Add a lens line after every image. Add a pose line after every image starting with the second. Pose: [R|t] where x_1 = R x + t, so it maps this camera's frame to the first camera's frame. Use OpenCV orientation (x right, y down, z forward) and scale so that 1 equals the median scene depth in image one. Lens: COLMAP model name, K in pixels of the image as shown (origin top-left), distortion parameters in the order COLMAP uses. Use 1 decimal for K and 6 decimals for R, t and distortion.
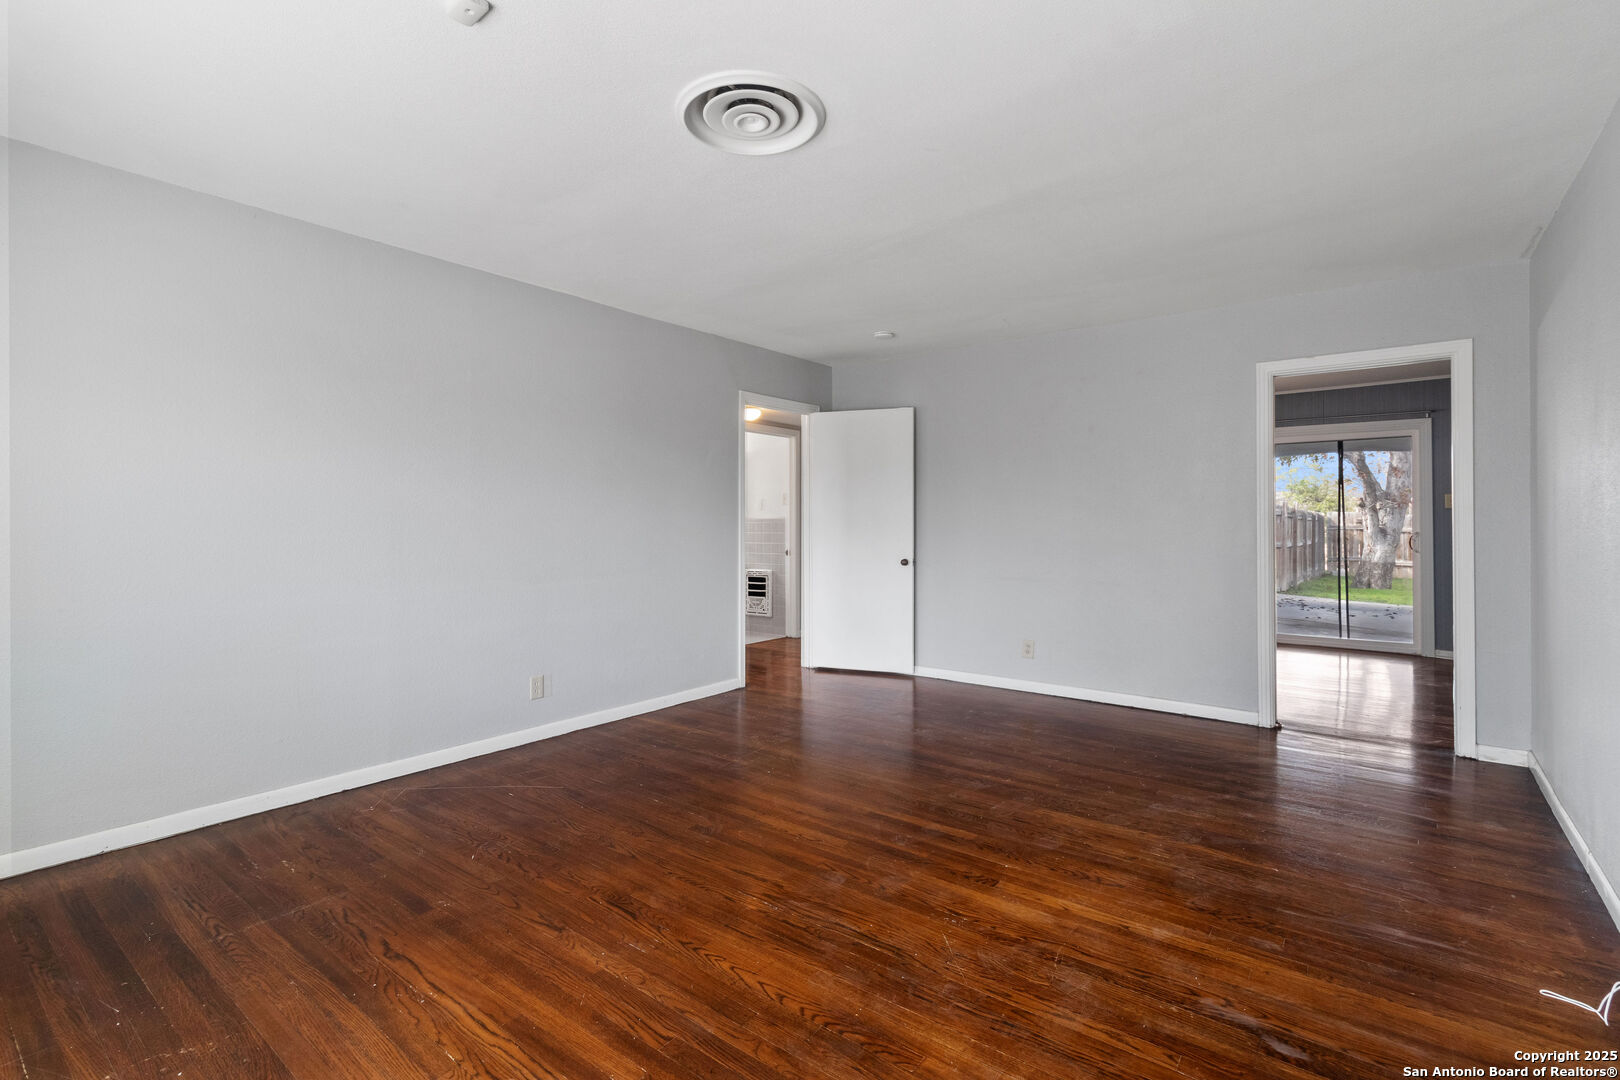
lens RADIAL K [[747.6, 0, 802.3], [0, 747.6, 529.5], [0, 0, 1]] dist [0.002583, 0.000039]
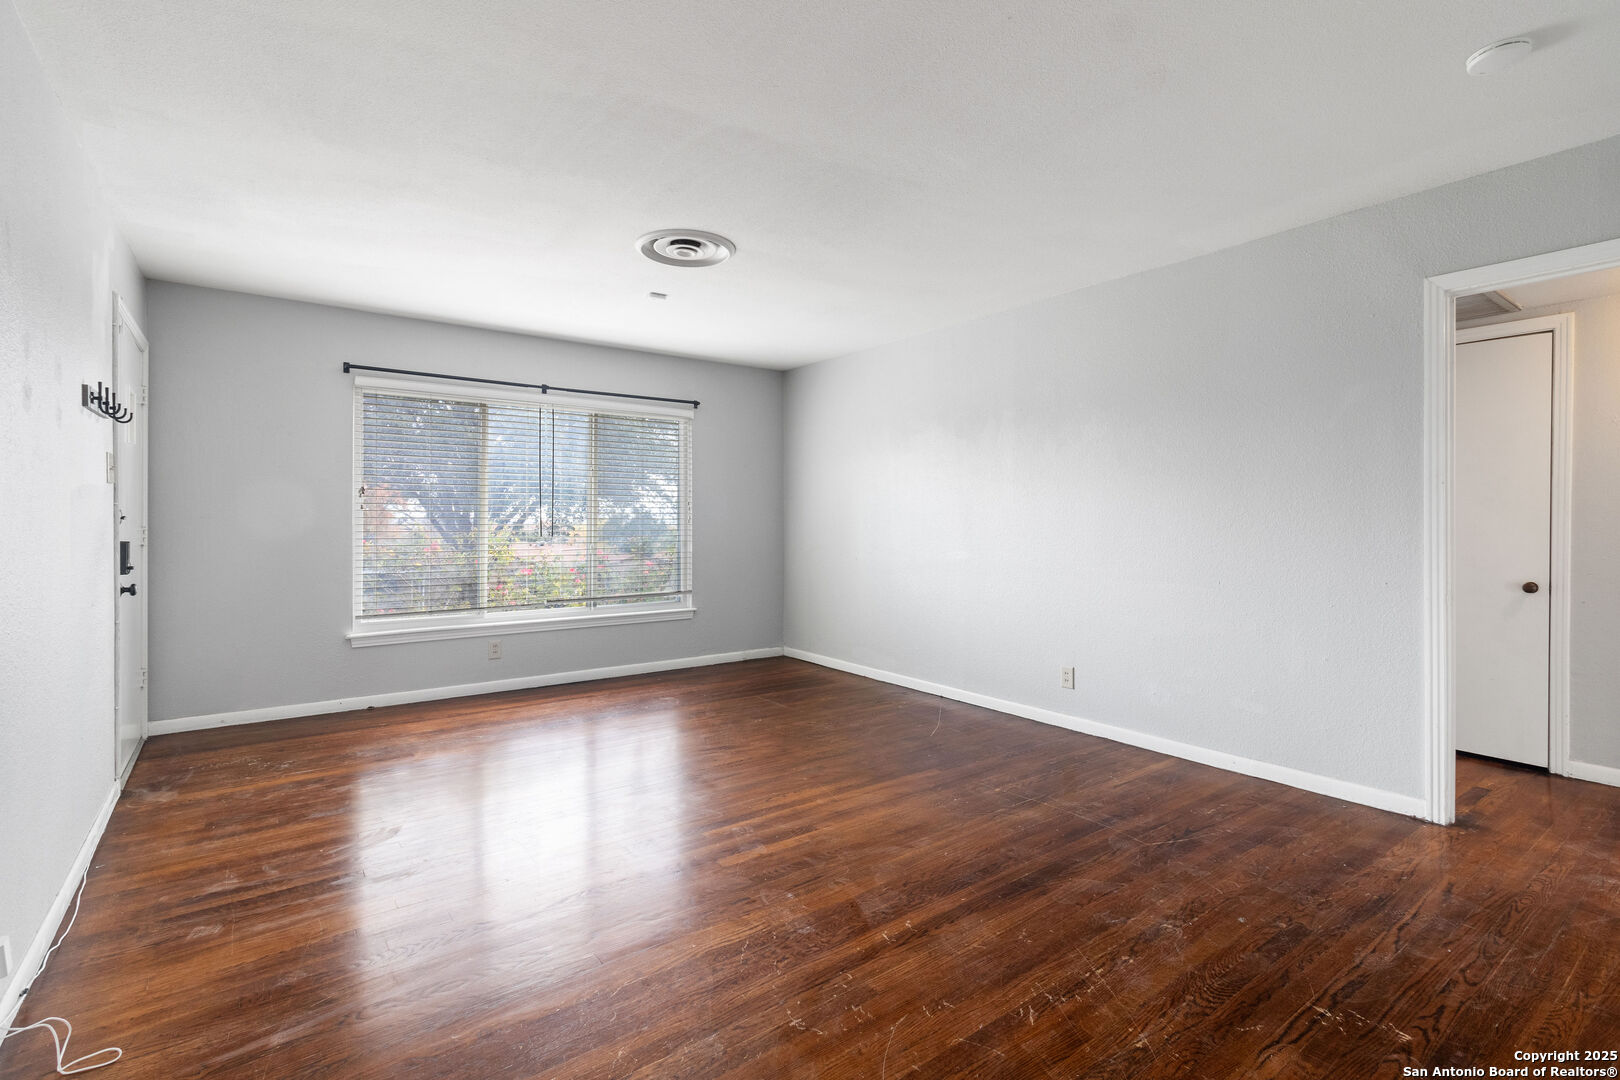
lens RADIAL K [[747.6, 0, 802.4], [0, 747.6, 528.5], [0, 0, 1]] dist [0.002583, 0.000039]
pose [[-0.265729, 0.013112, -0.963959, 0.991035], [-0.009711, 0.999820, 0.016277, -0.010943], [0.963999, 0.013686, -0.265554, 1.225908]]
